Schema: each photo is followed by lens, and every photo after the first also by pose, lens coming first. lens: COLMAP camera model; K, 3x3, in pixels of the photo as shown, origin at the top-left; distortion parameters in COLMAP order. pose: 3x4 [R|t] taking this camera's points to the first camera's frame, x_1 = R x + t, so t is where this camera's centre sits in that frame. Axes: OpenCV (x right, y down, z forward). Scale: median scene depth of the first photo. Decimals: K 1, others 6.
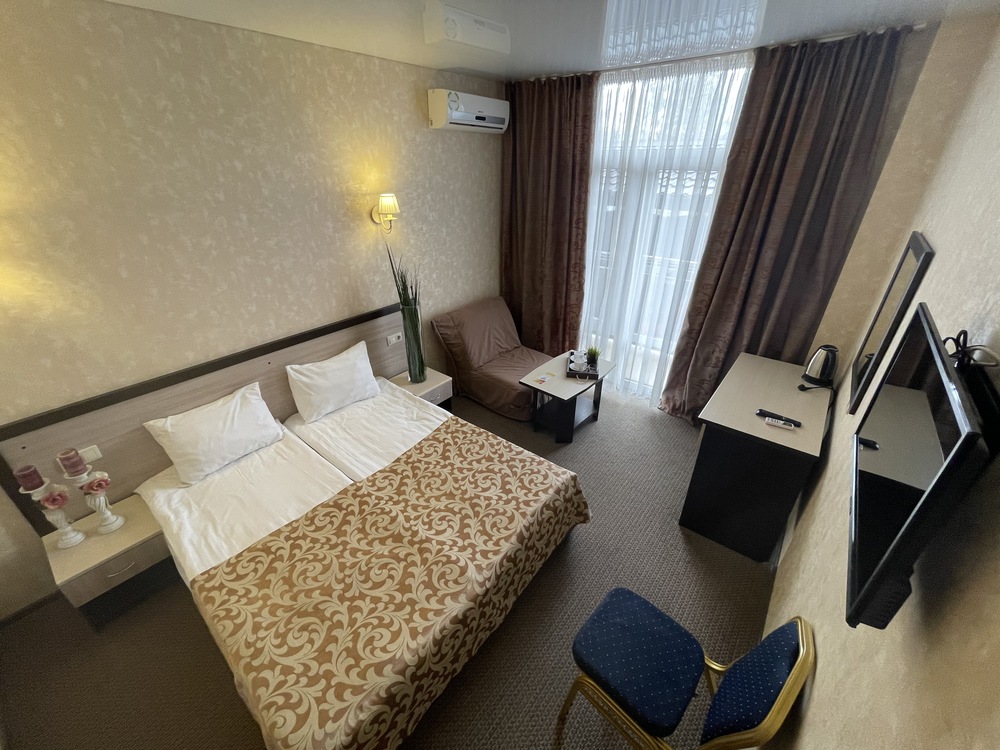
lens RADIAL K [[403.0, 0, 497.9], [0, 403.0, 376.0], [0, 0, 1]] dist [-0.001250, -0.001875]
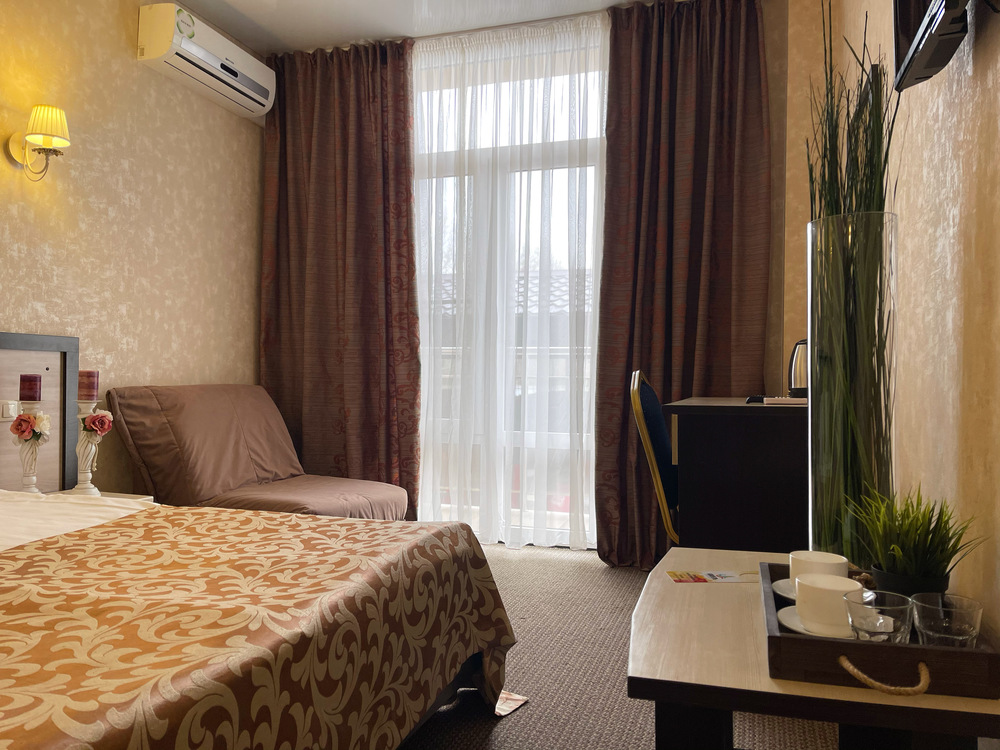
lens RADIAL K [[757.4, 0, 504.5], [0, 757.4, 380.7], [0, 0, 1]] dist [0.050839, -0.063791]
pose [[0.934754, 0.013489, 0.355040, -0.060519], [0.159081, 0.877628, -0.452175, 0.382077], [-0.317693, 0.479152, 0.818220, 0.144920]]
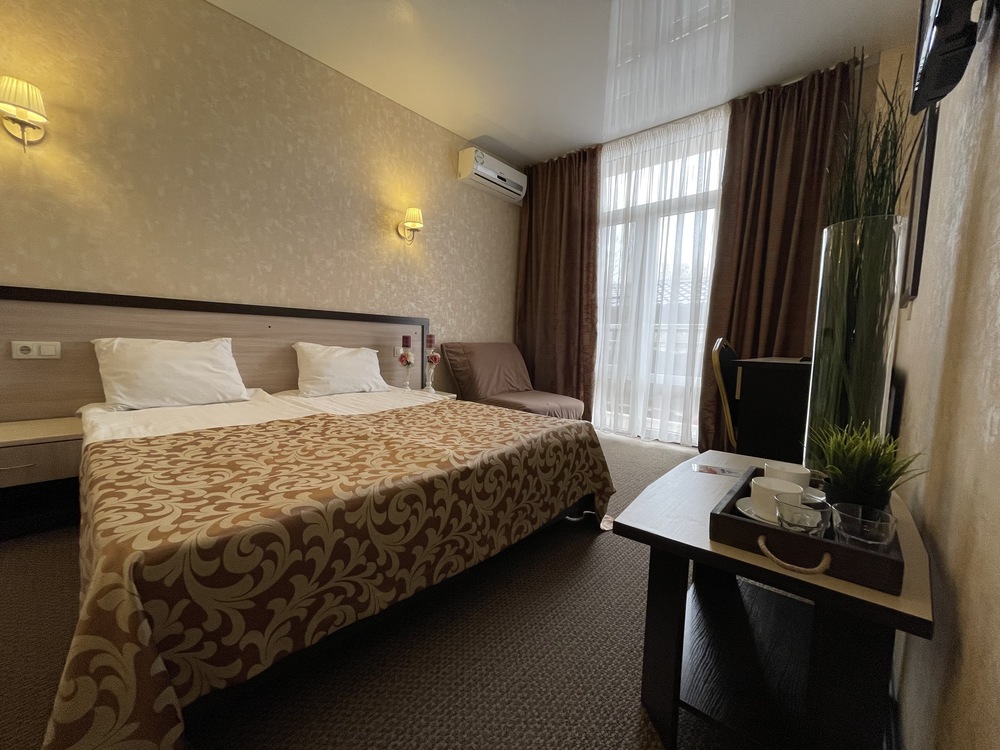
lens RADIAL K [[403.0, 0, 498.2], [0, 403.0, 379.7], [0, 0, 1]] dist [-0.001250, -0.001875]
pose [[0.997724, 0.040837, -0.053662, 0.034963], [-0.058713, 0.917481, -0.393423, 0.379323], [0.033168, 0.395678, 0.917790, 0.154727]]
